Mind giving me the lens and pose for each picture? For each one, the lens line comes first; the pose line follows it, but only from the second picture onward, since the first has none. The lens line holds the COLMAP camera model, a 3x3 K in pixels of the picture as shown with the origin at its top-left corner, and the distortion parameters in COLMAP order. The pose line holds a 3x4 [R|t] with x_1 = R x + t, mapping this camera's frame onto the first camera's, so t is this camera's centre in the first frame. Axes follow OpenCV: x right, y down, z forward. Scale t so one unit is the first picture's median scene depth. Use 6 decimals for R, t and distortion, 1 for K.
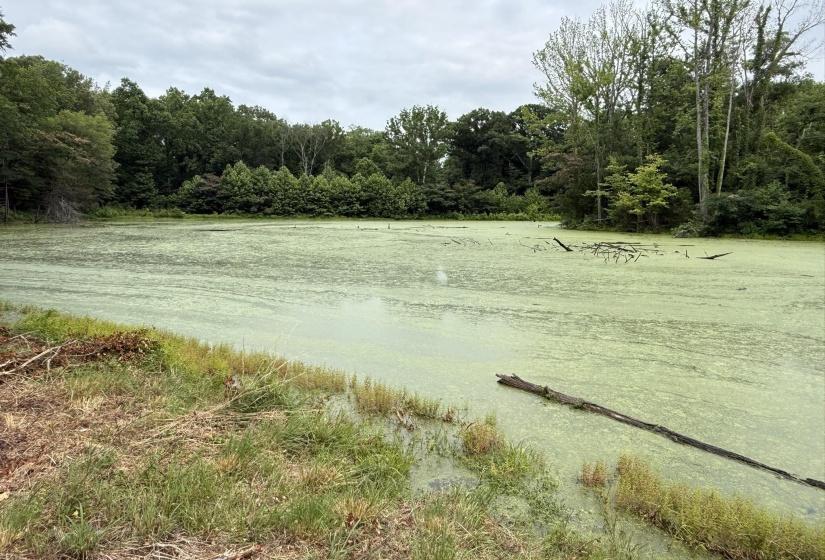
lens RADIAL K [[566.2, 0, 412.4], [0, 566.2, 305.3], [0, 0, 1]] dist [0.001118, 0.001313]
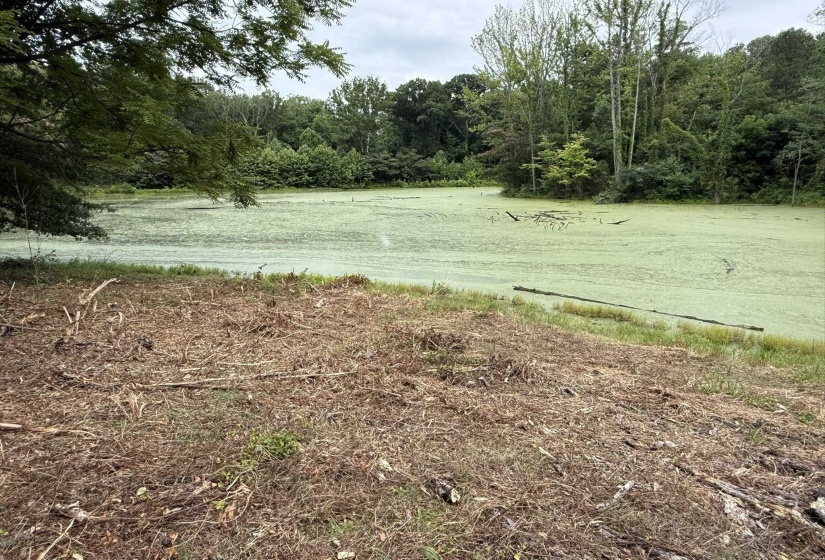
lens RADIAL K [[566.2, 0, 412.4], [0, 566.2, 305.3], [0, 0, 1]] dist [0.001118, 0.001313]
pose [[0.992882, -0.048392, 0.108824, -0.050607], [0.041588, 0.997086, 0.063952, 0.003029], [-0.111601, -0.058971, 0.992002, -0.126176]]
